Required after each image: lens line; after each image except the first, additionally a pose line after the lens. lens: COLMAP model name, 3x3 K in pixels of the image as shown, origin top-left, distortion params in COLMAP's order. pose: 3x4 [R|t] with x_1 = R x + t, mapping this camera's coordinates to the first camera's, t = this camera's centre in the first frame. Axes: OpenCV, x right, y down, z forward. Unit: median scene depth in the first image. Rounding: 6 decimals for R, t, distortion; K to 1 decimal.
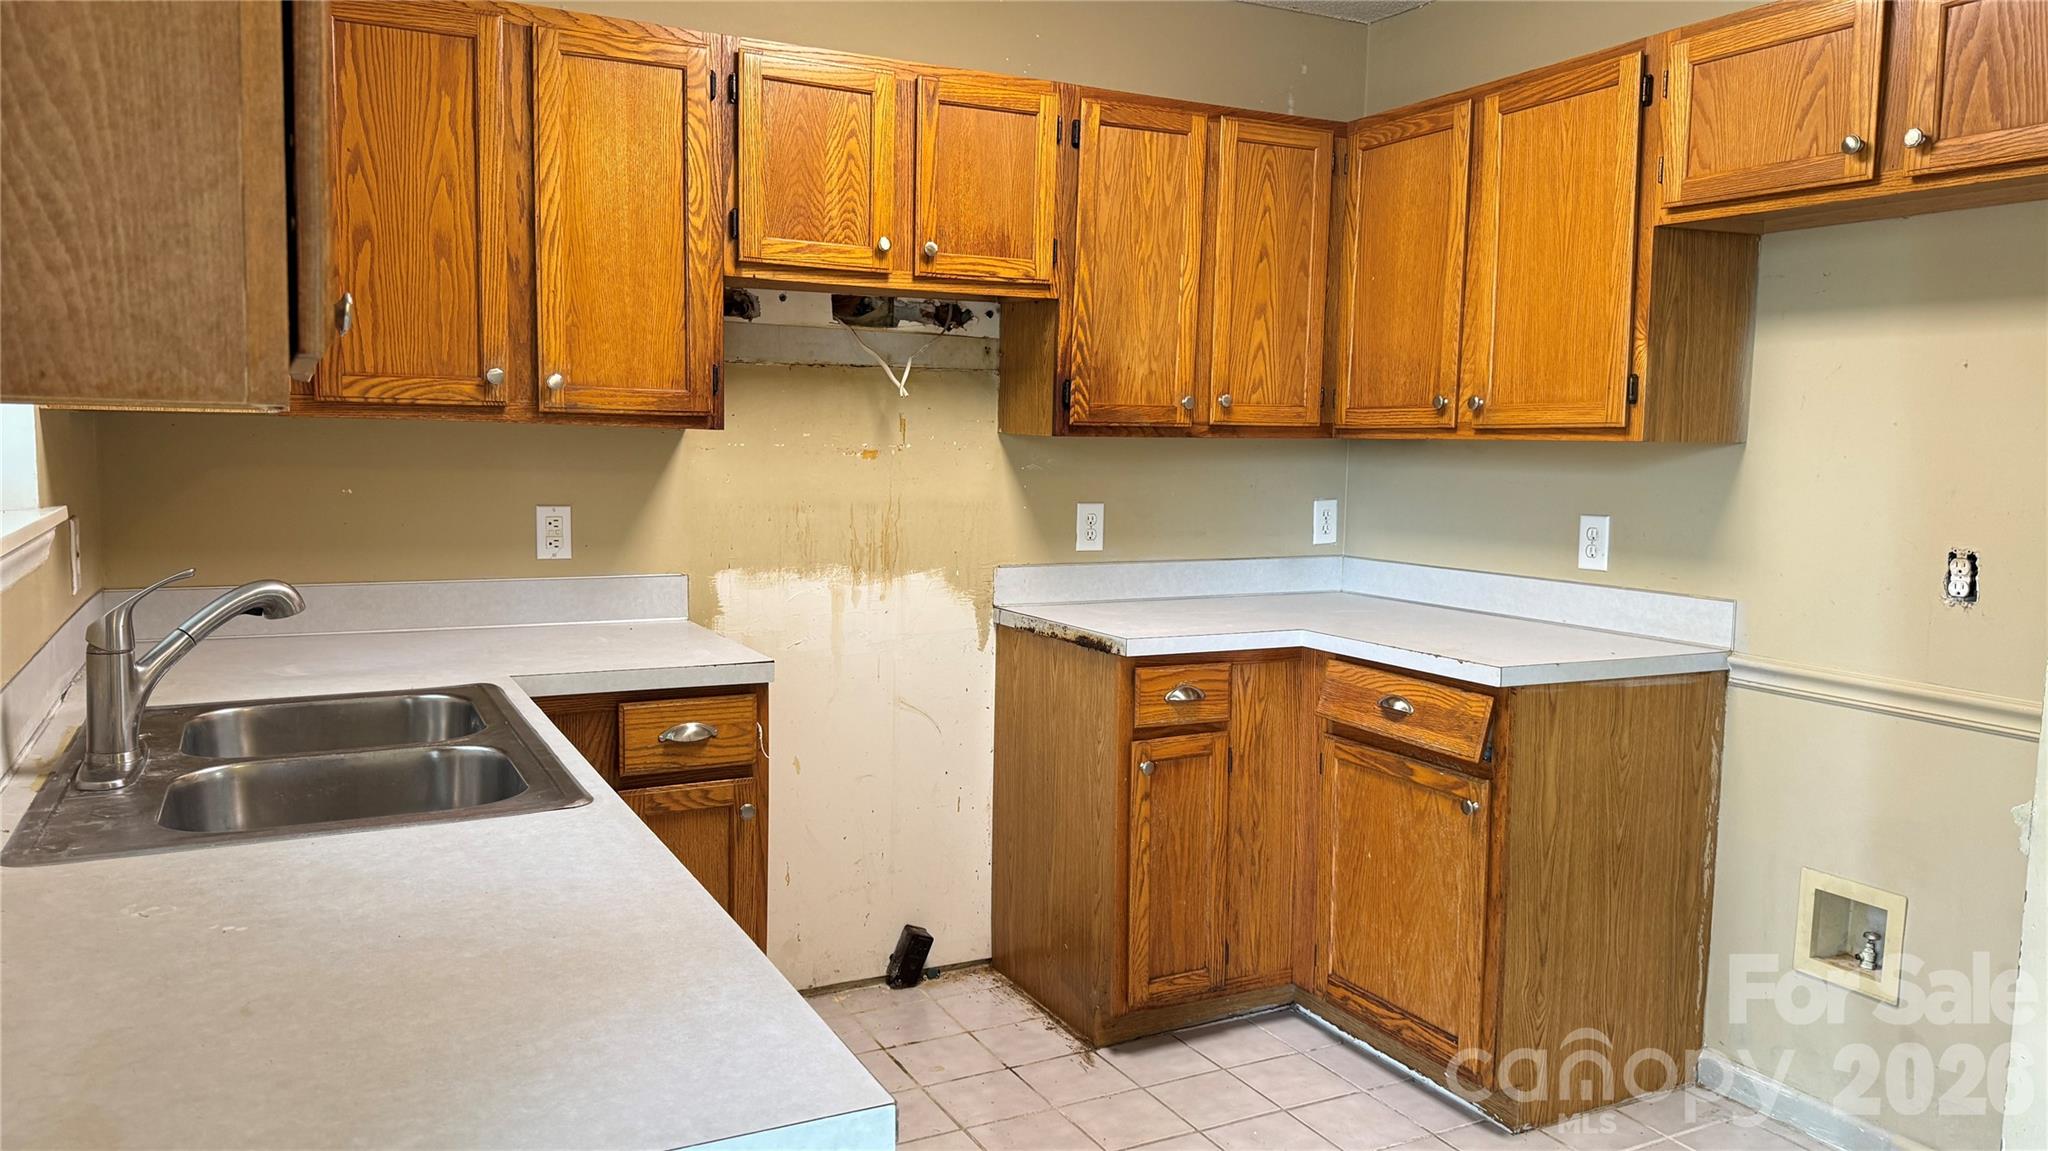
lens RADIAL K [[1430.9, 0, 1026.0], [0, 1430.9, 583.6], [0, 0, 1]] dist [0.150363, -0.280231]
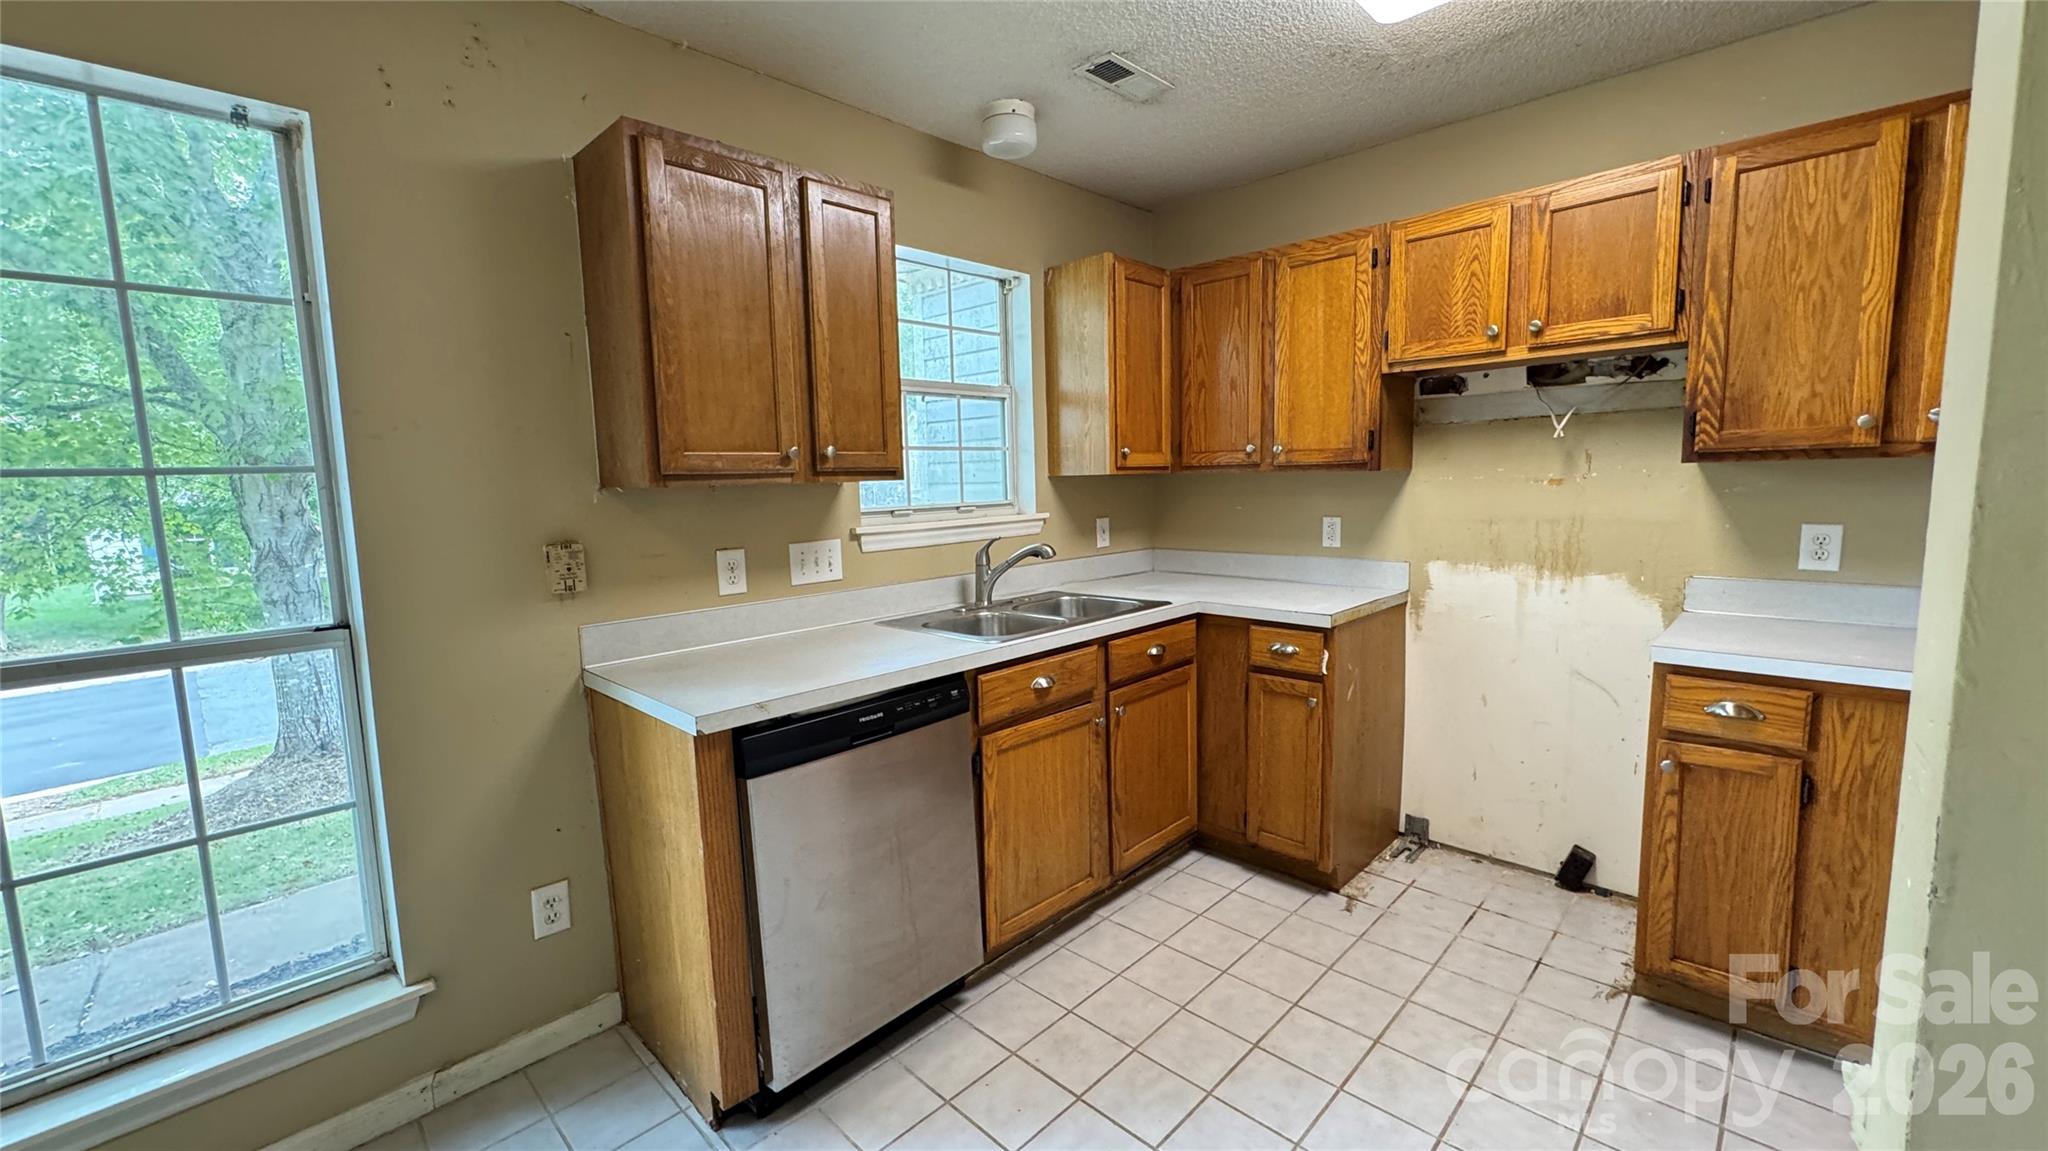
lens RADIAL K [[828.7, 0, 1024.0], [0, 828.7, 575.5], [0, 0, 1]] dist [-0.000597, -0.000498]
pose [[0.311507, 0.087327, -0.946223, 0.513393], [-0.065175, 0.995387, 0.070408, -0.028632], [0.948006, 0.039738, 0.315762, 0.325314]]
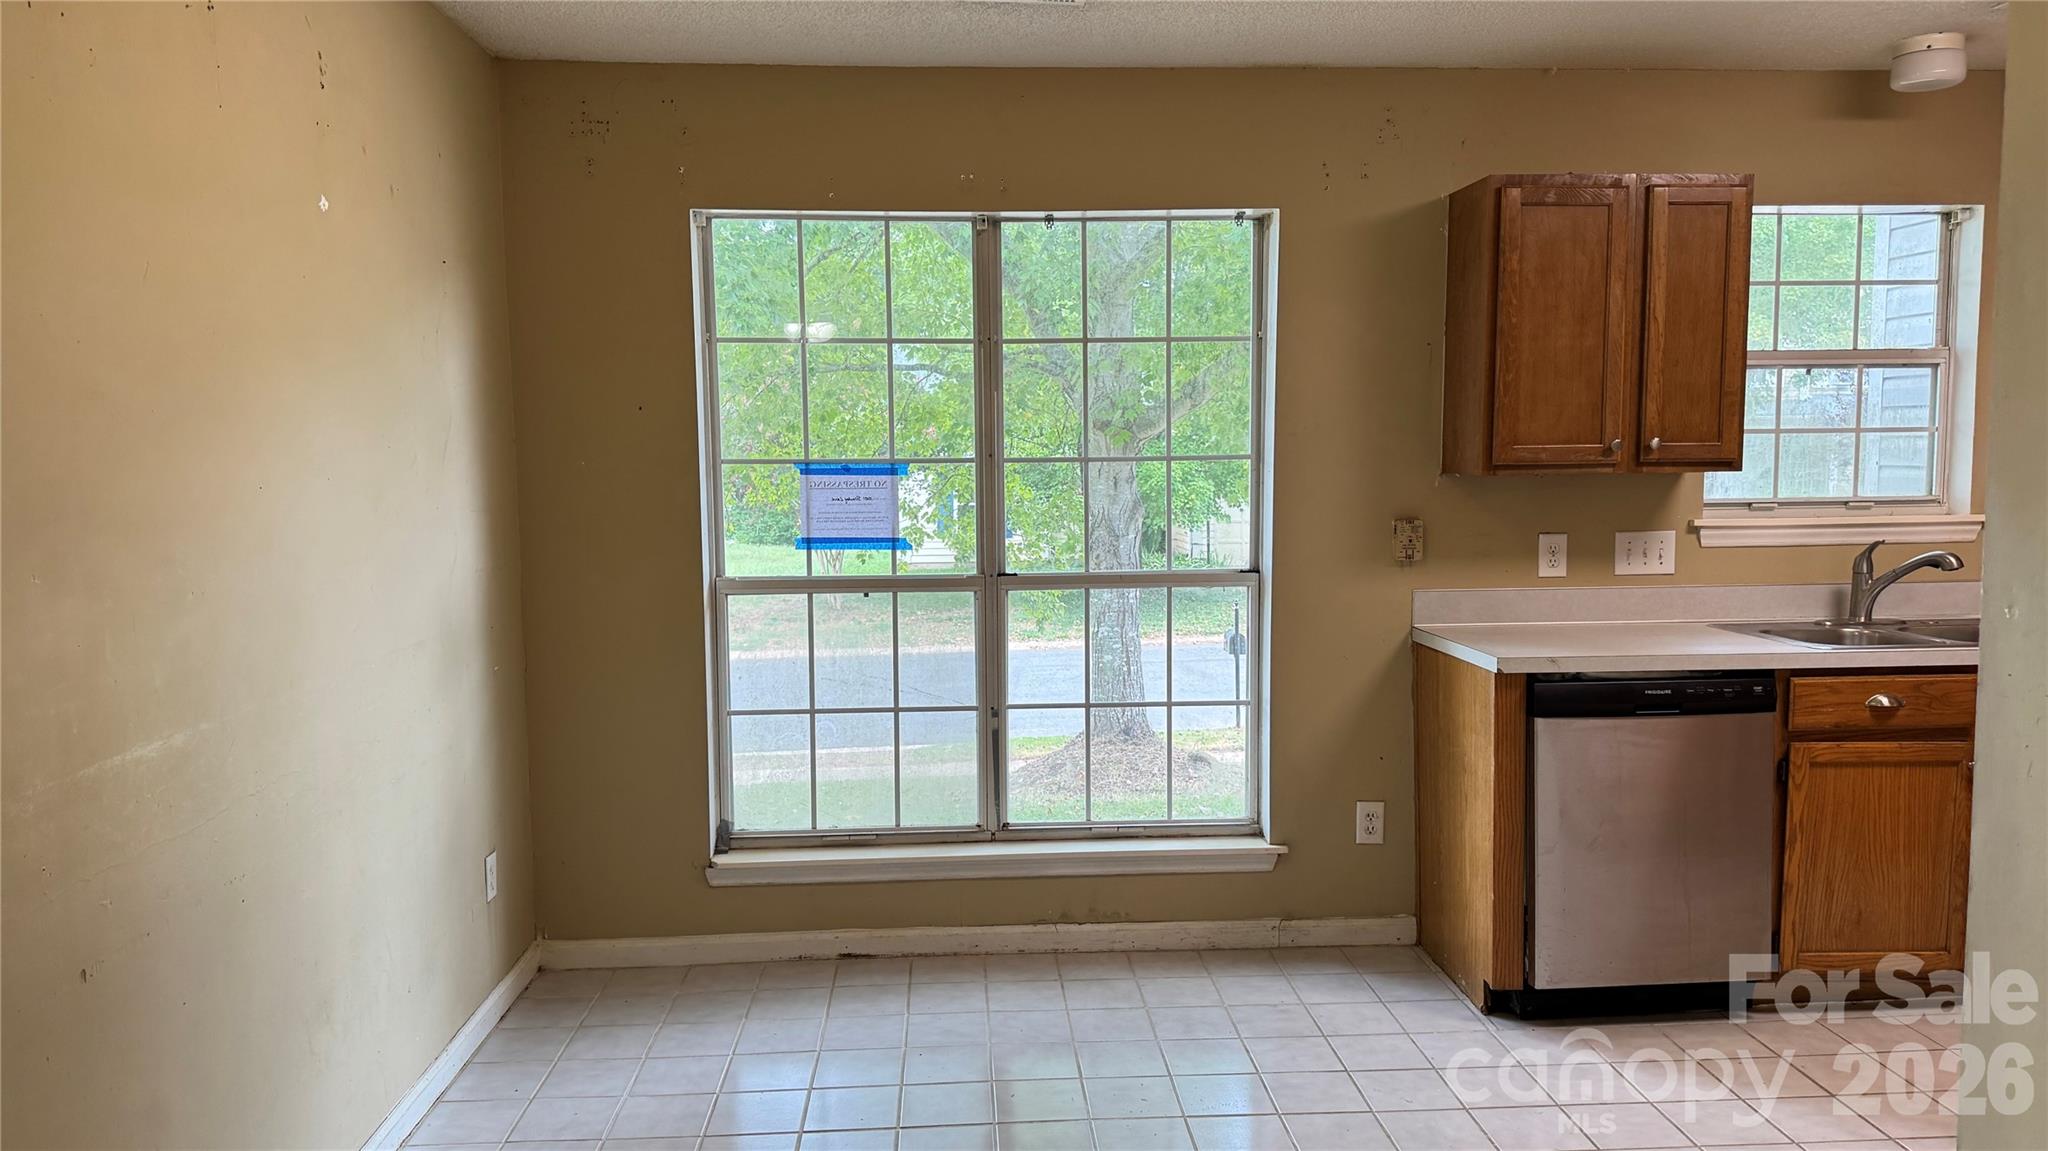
lens RADIAL K [[1430.9, 0, 1026.0], [0, 1430.9, 583.6], [0, 0, 1]] dist [0.150363, -0.280231]
pose [[-0.408881, 0.070122, -0.909890, 1.144149], [-0.089572, 0.989146, 0.116481, -0.049567], [0.908181, 0.129127, -0.398162, 0.405892]]
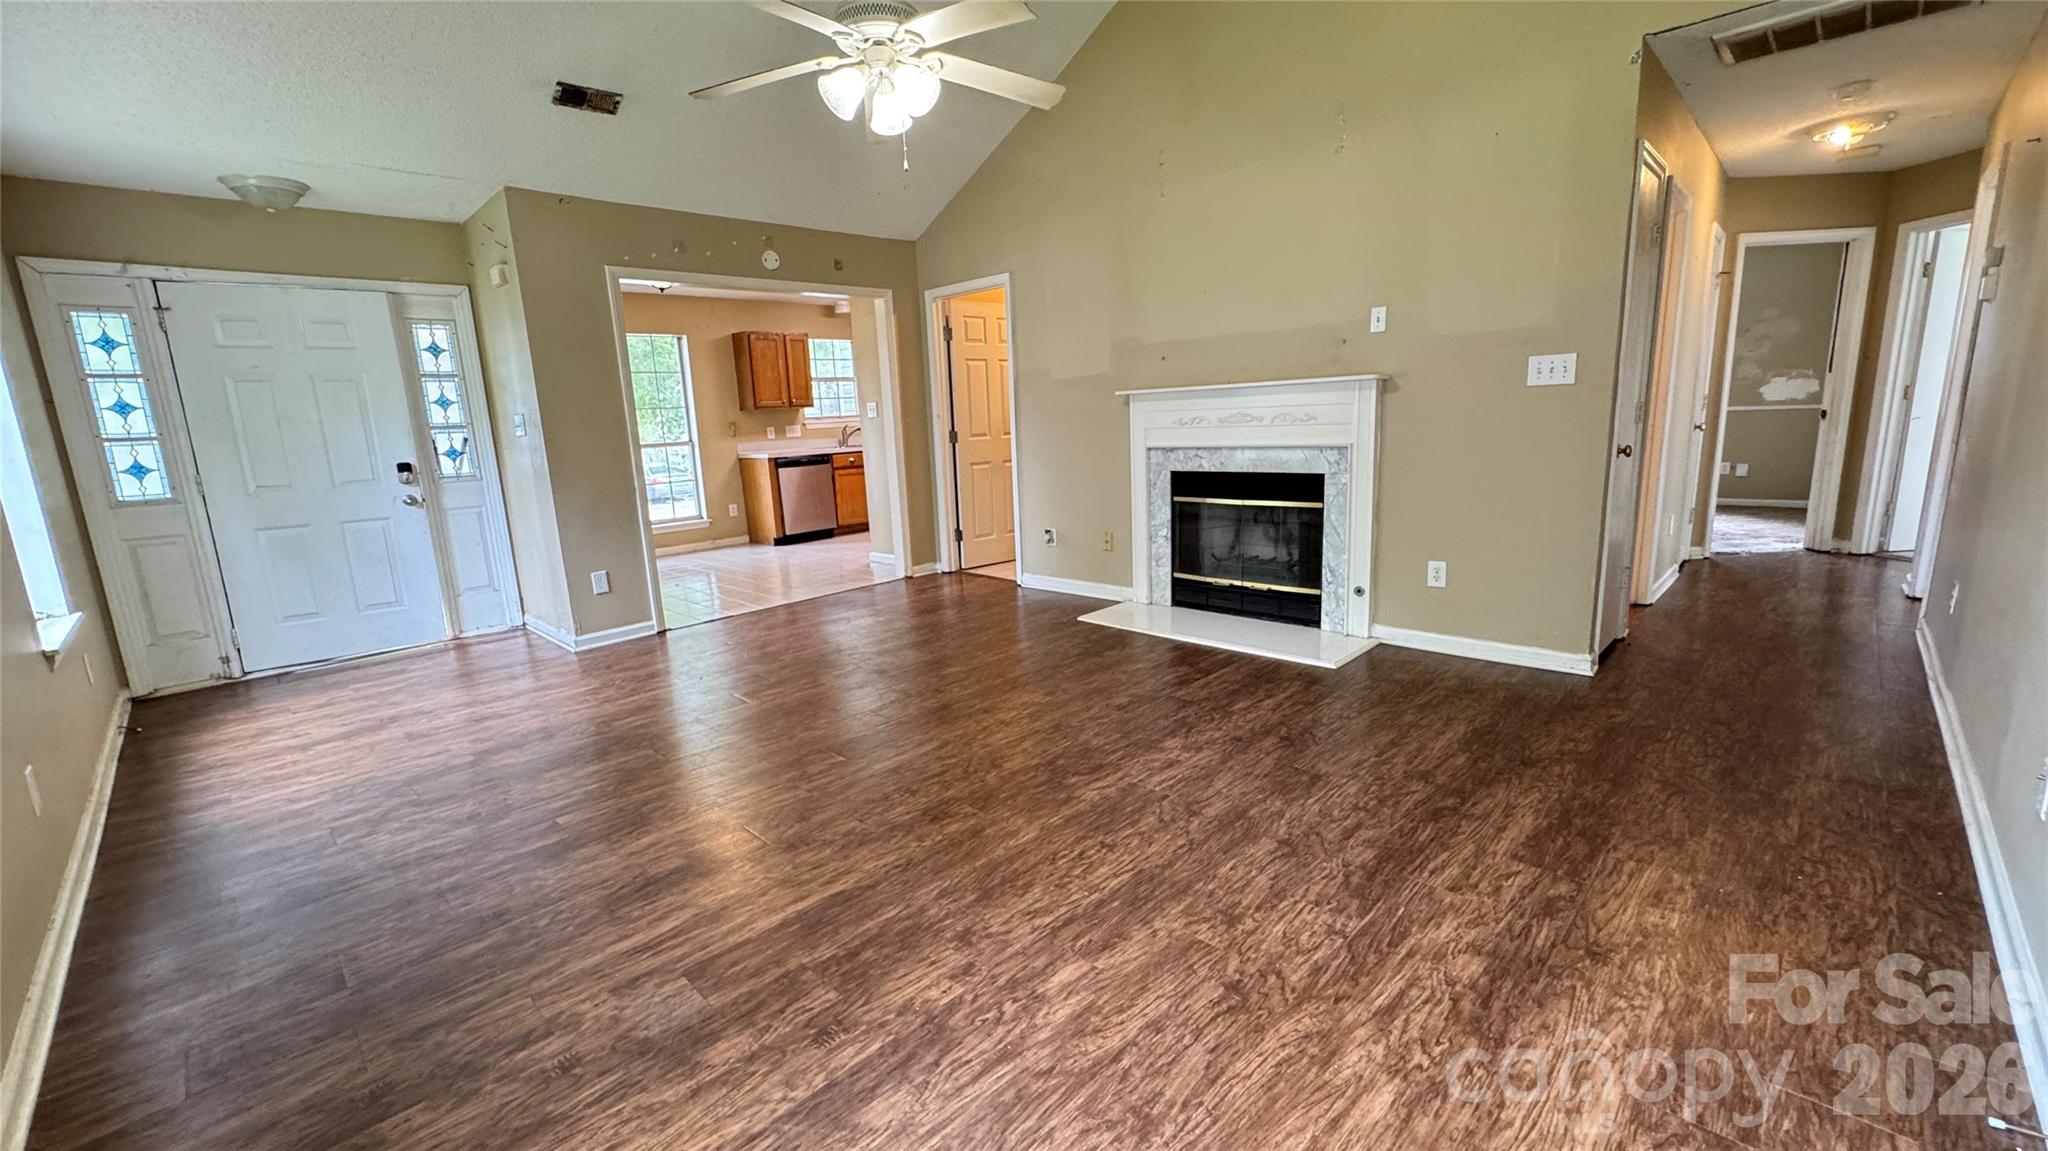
lens RADIAL K [[815.6, 0, 1022.7], [0, 815.6, 572.4], [0, 0, 1]] dist [-0.002938, -0.000217]
pose [[0.307524, 0.151915, -0.939335, 2.664429], [-0.045519, 0.988392, 0.144947, 0.064492], [0.950451, -0.001817, 0.310869, 0.263586]]
